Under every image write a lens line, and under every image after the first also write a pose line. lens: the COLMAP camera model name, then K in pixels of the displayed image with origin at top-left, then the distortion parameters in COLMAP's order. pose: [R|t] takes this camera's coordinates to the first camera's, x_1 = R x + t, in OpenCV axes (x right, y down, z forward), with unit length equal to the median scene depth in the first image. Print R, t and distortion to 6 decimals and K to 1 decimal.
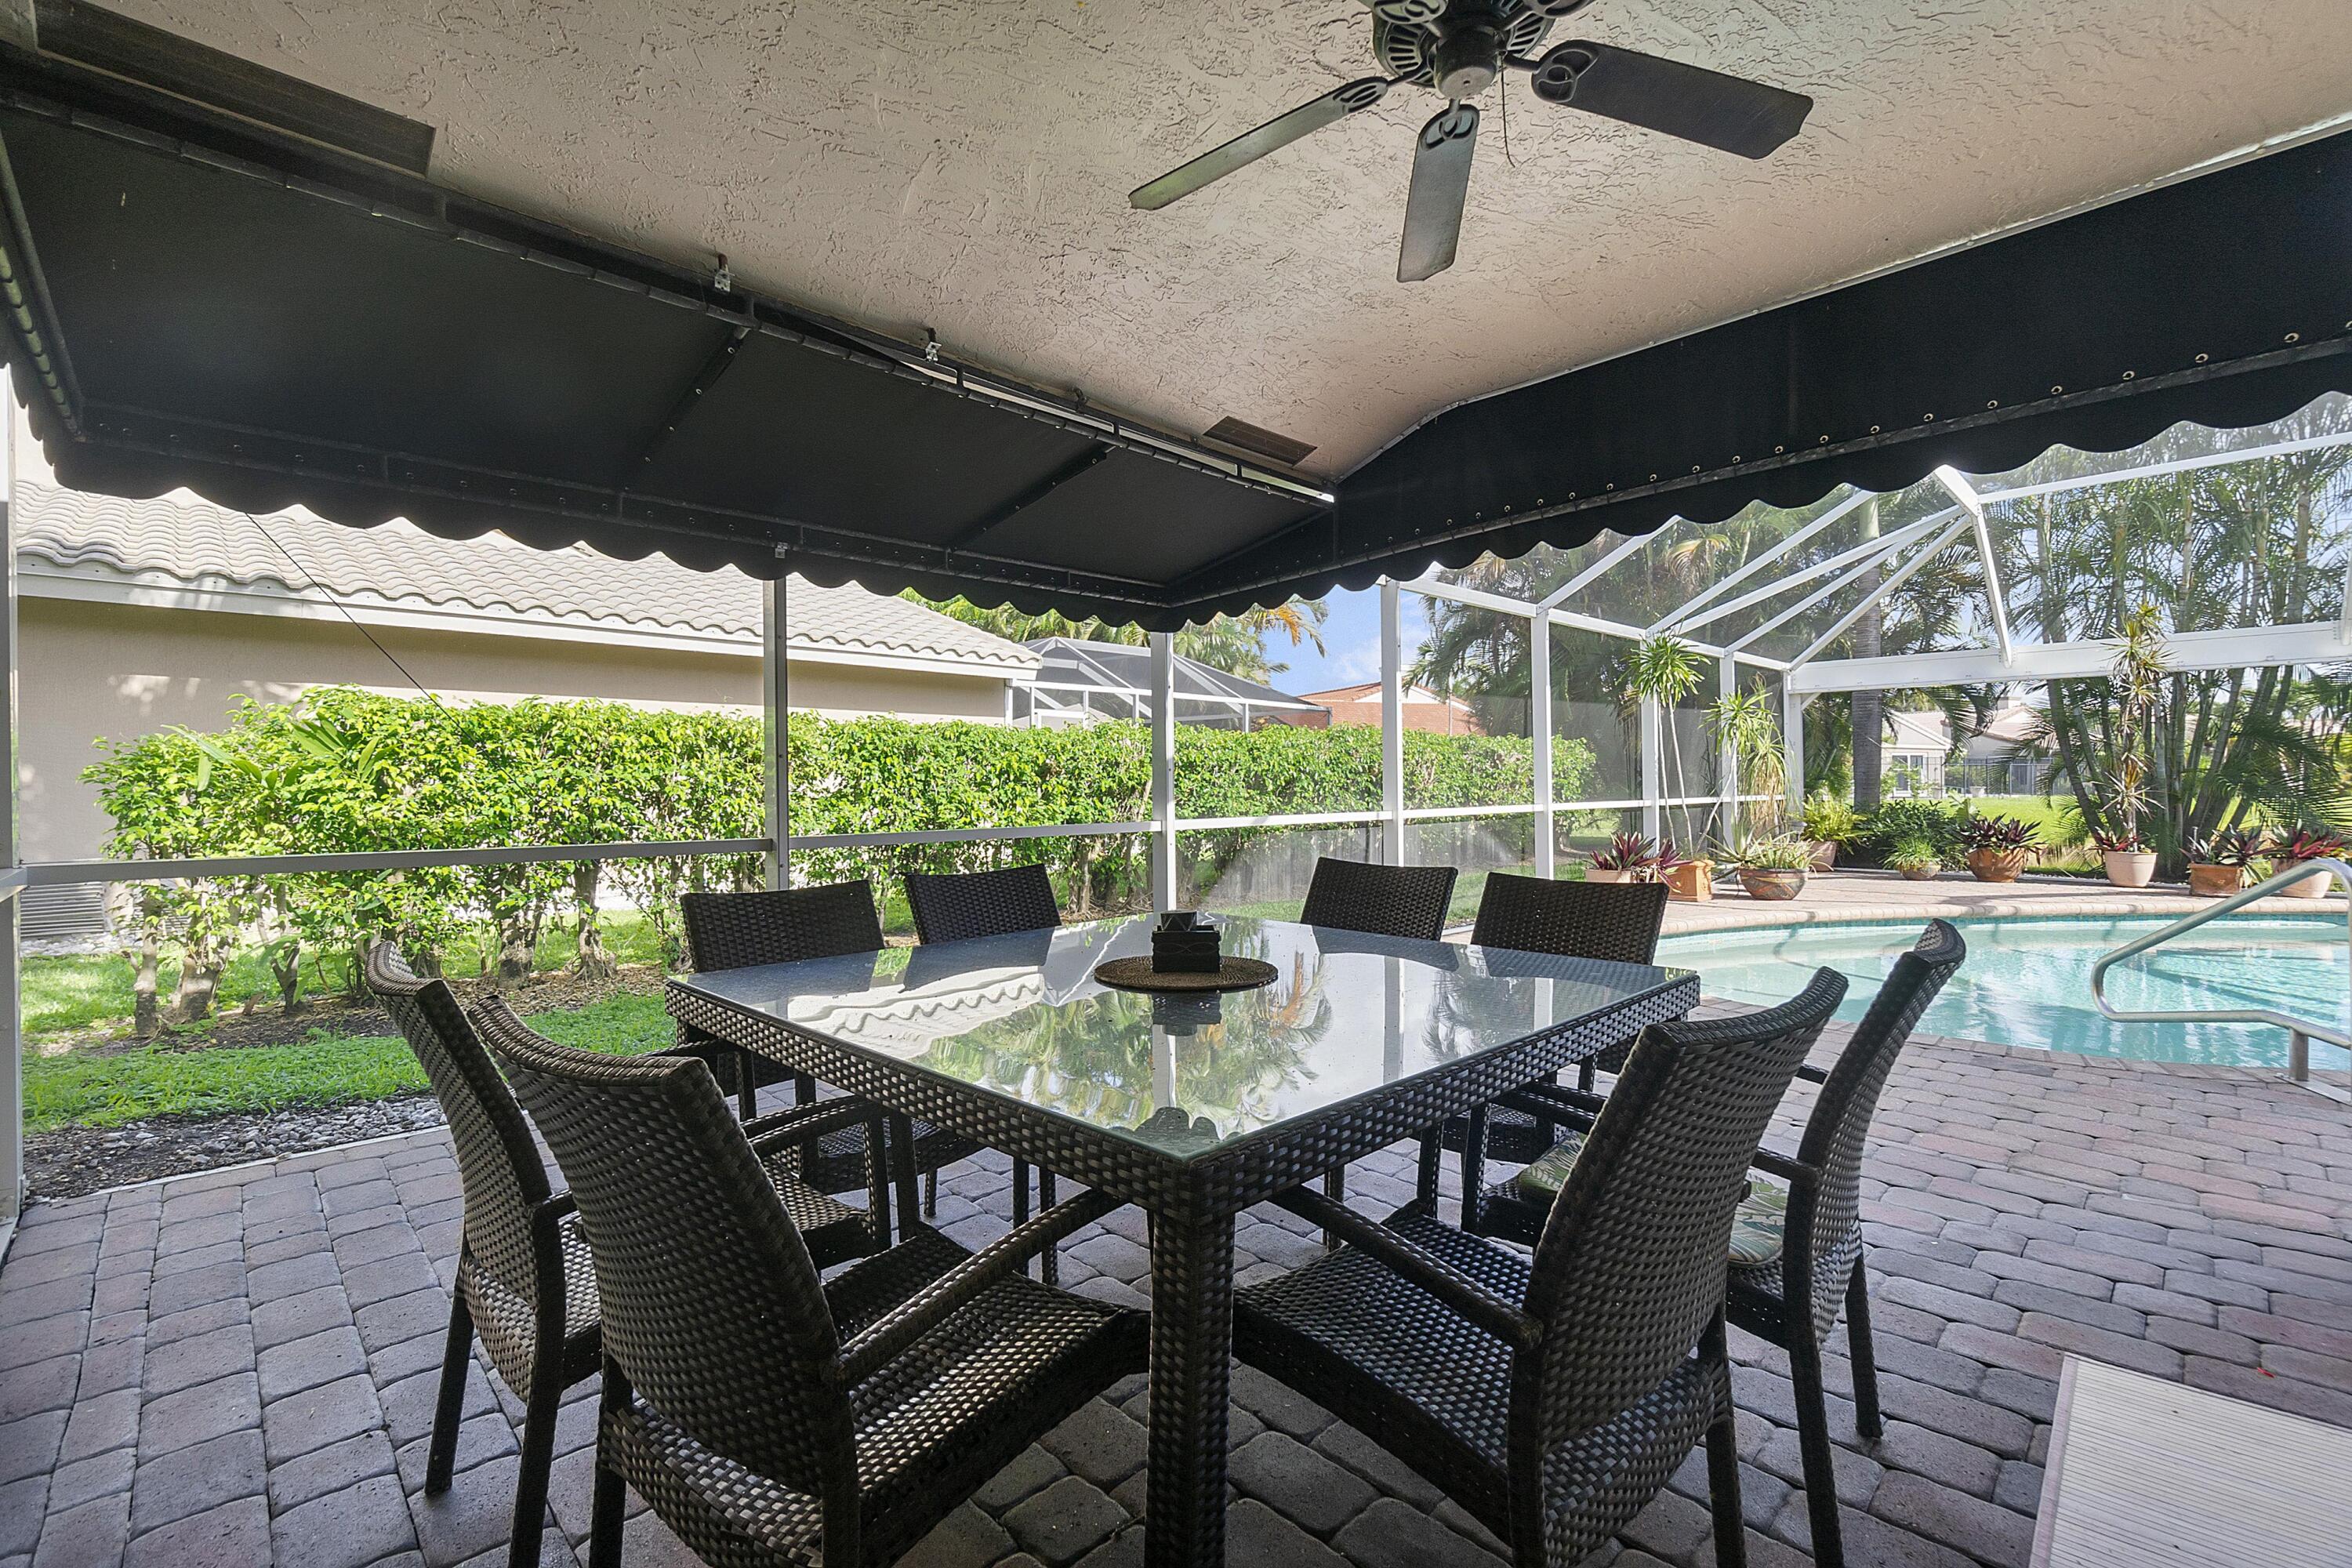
lens RADIAL K [[1013.9, 0, 1161.3], [0, 1013.9, 787.2], [0, 0, 1]] dist [-0.003494, 0.000345]
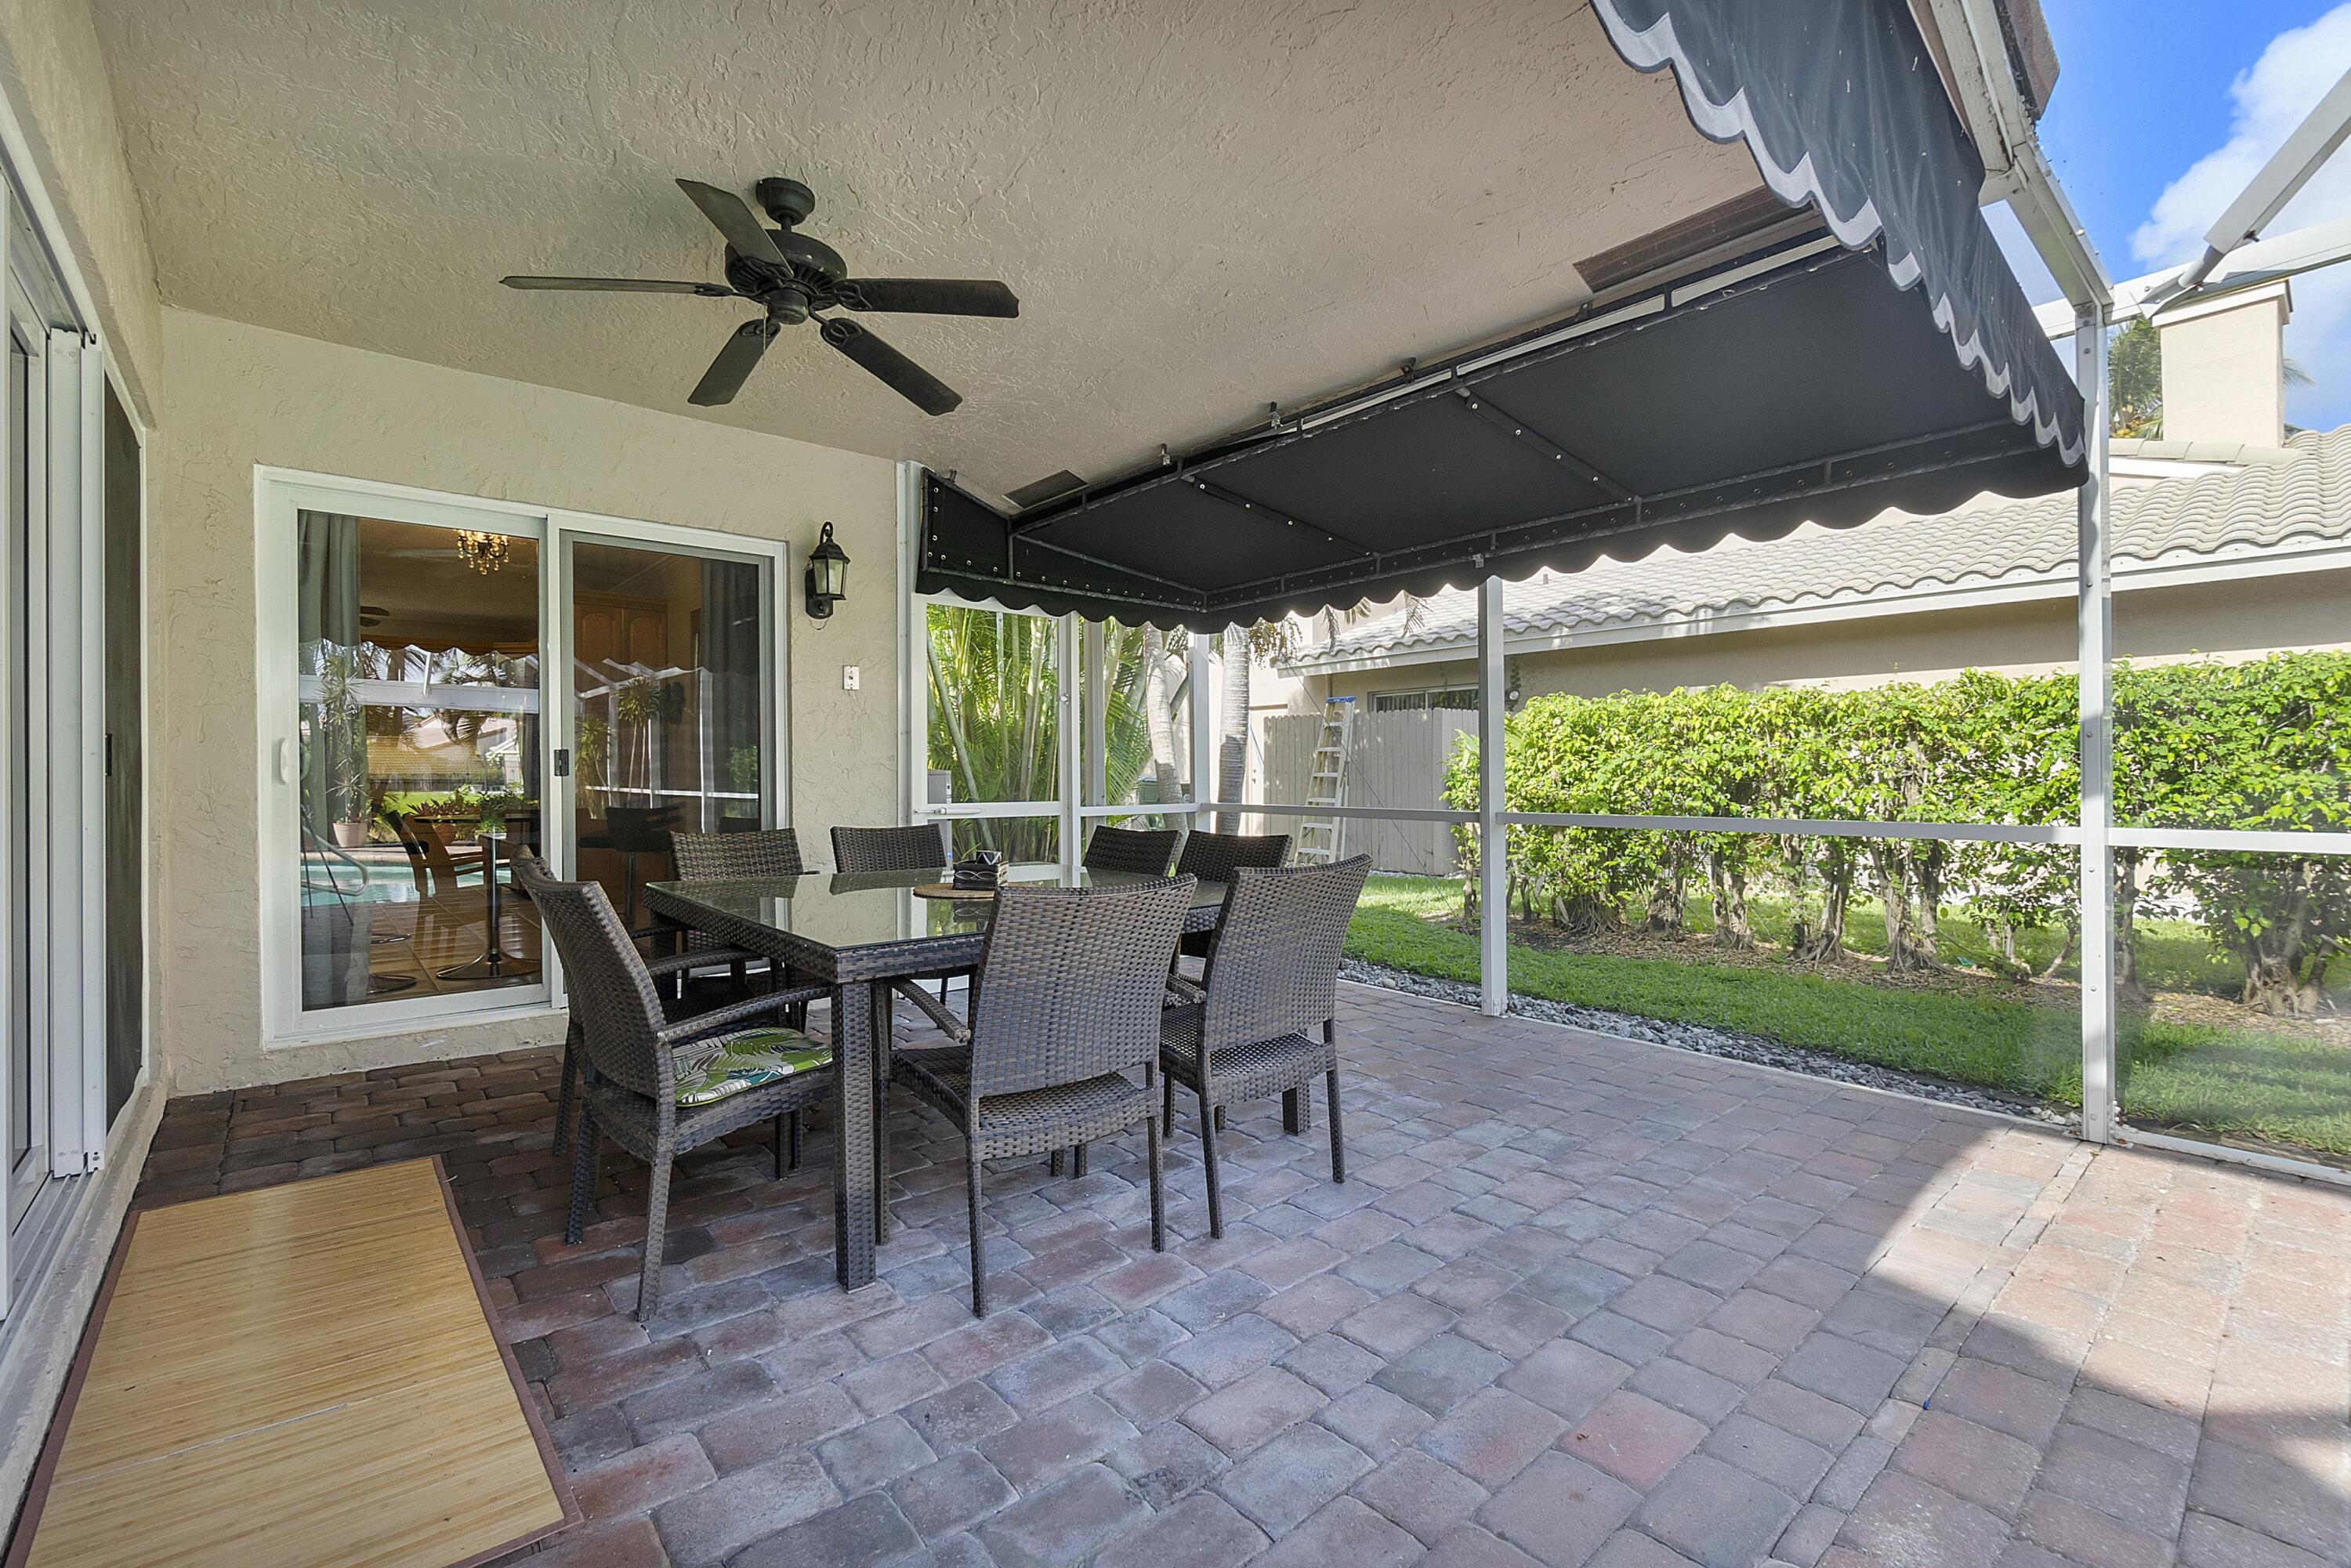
lens RADIAL K [[1013.5, 0, 1167.1], [0, 1013.5, 782.5], [0, 0, 1]] dist [-0.003494, 0.000345]
pose [[-0.037006, 0.007551, -0.999287, 0.730093], [0.008312, 0.999939, 0.007248, 0.004665], [0.999280, -0.008038, -0.037066, 0.646063]]
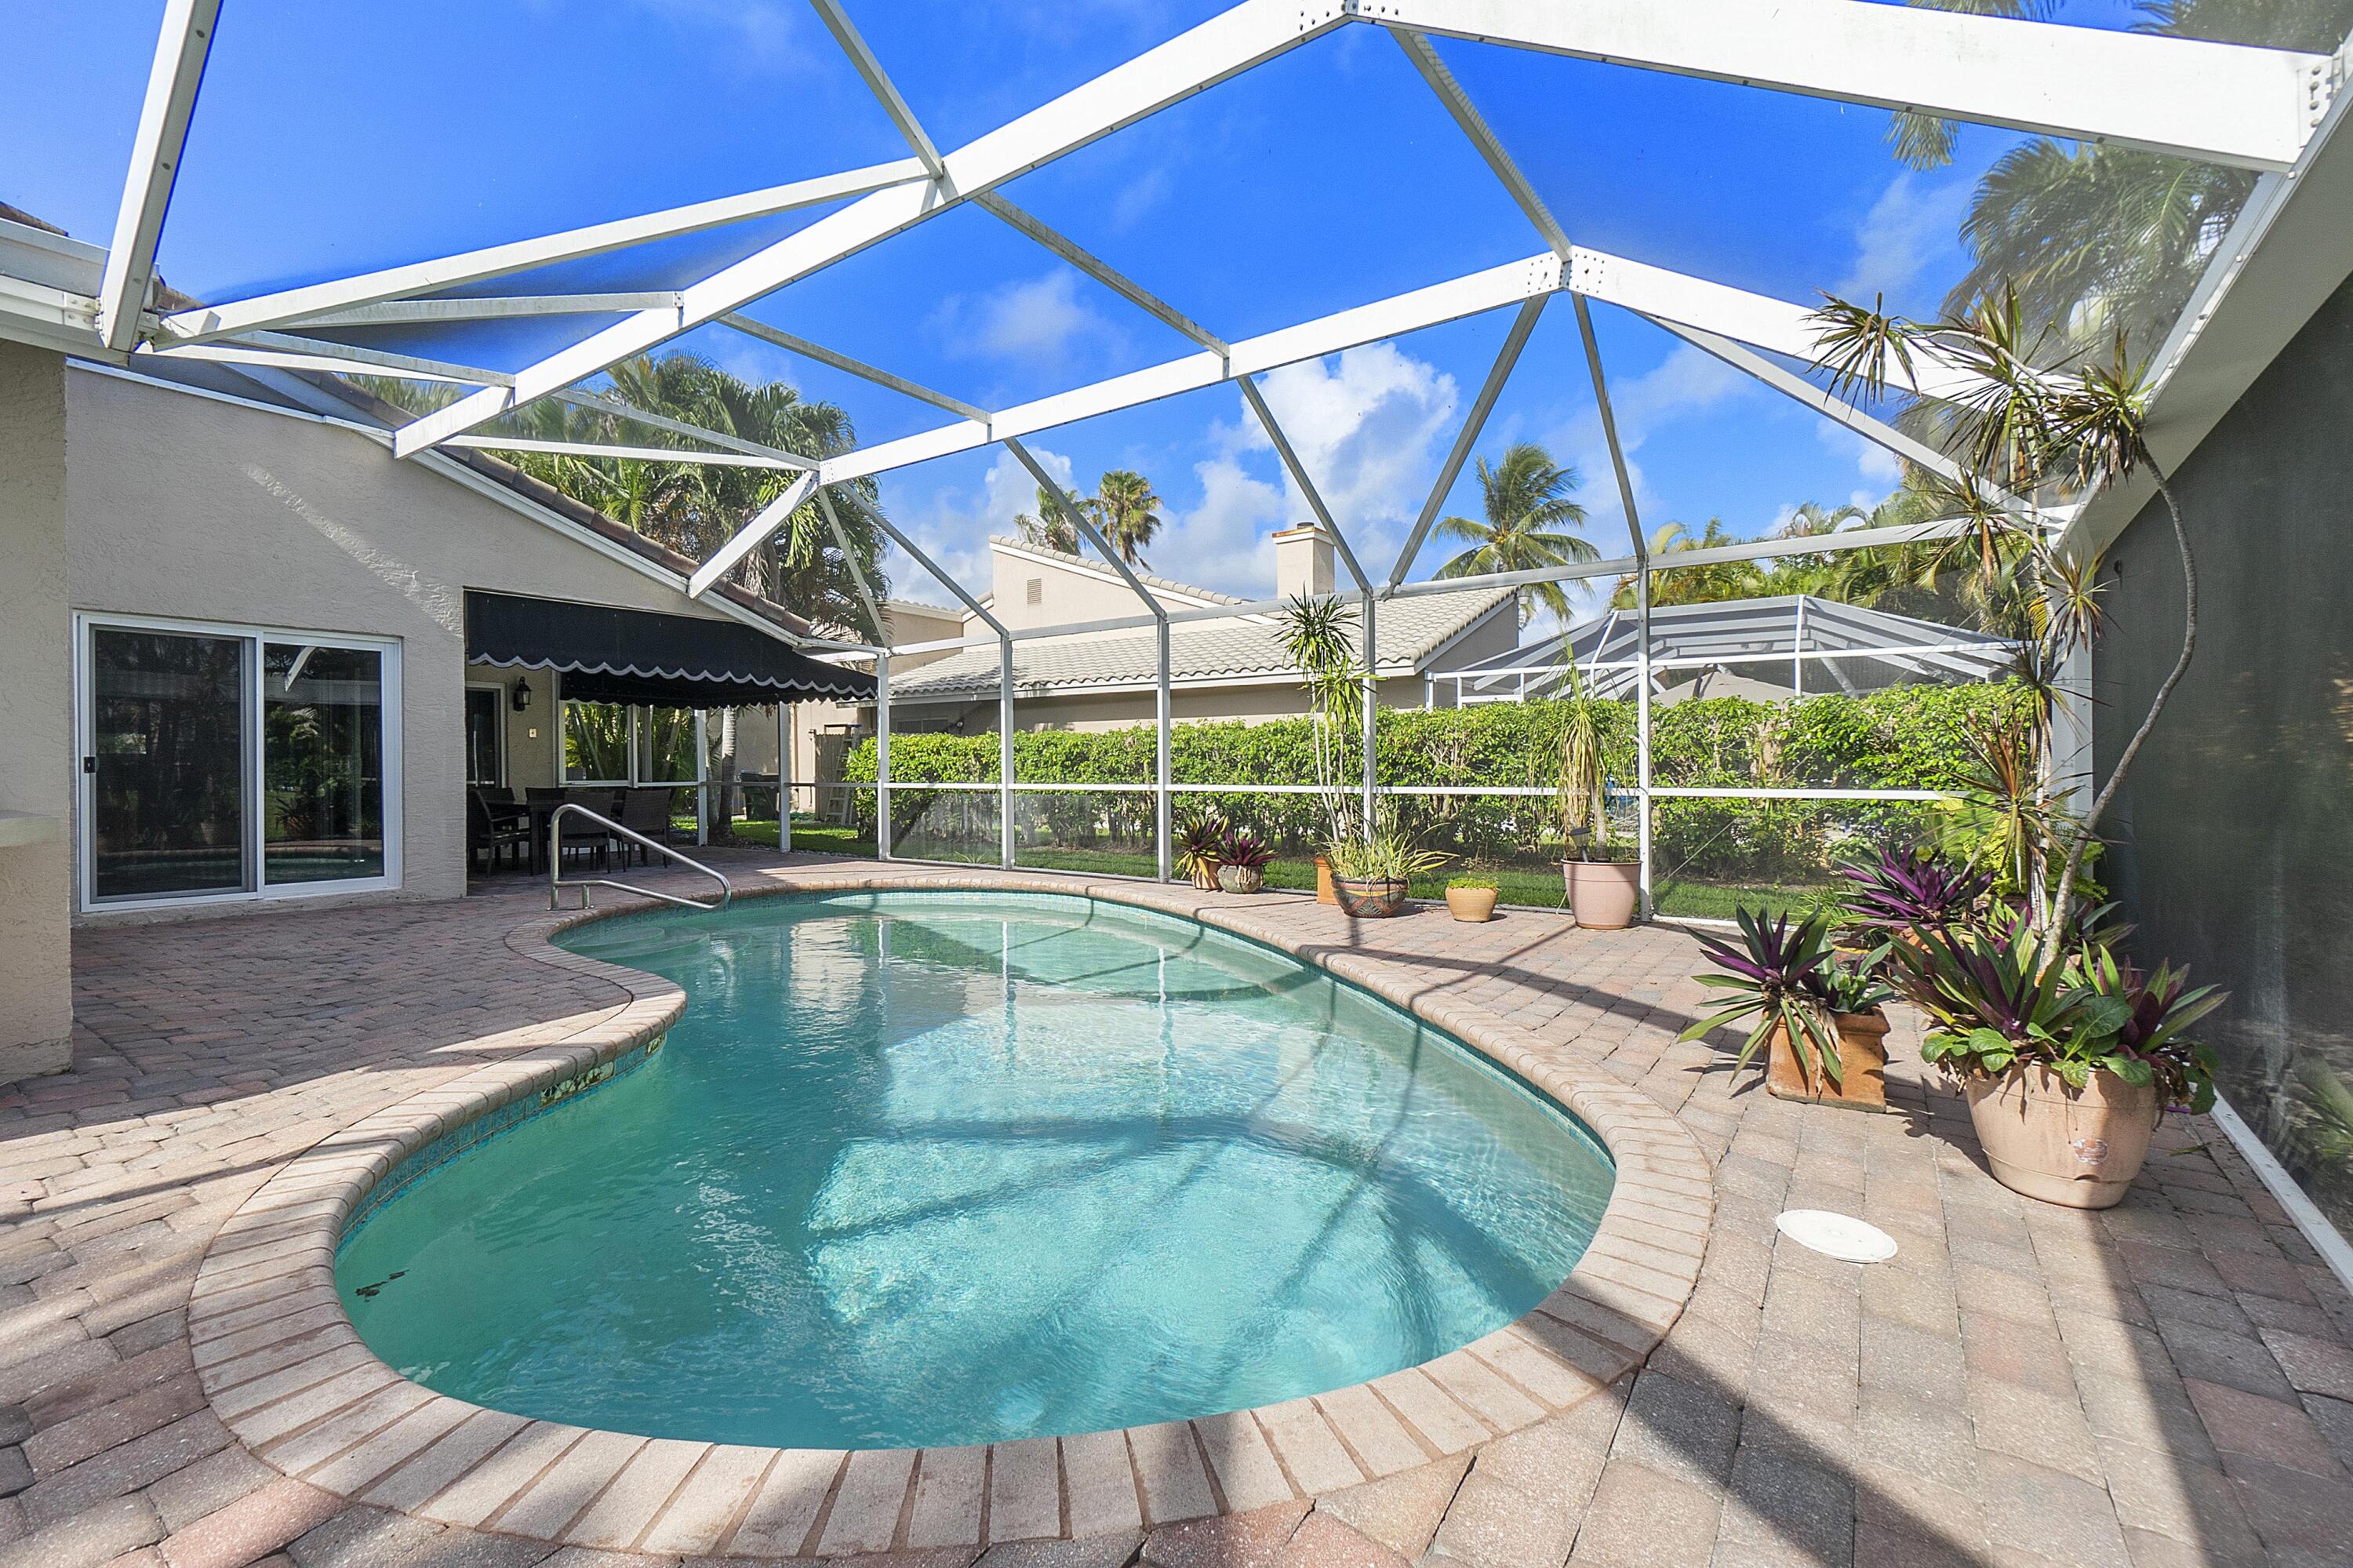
lens RADIAL K [[1014.4, 0, 1167.1], [0, 1014.4, 784.6], [0, 0, 1]] dist [-0.003494, 0.000345]
pose [[0.212946, 0.017942, -0.976899, 1.688263], [0.003235, 0.999813, 0.019068, -0.000757], [0.977059, -0.007221, 0.212848, 0.993278]]
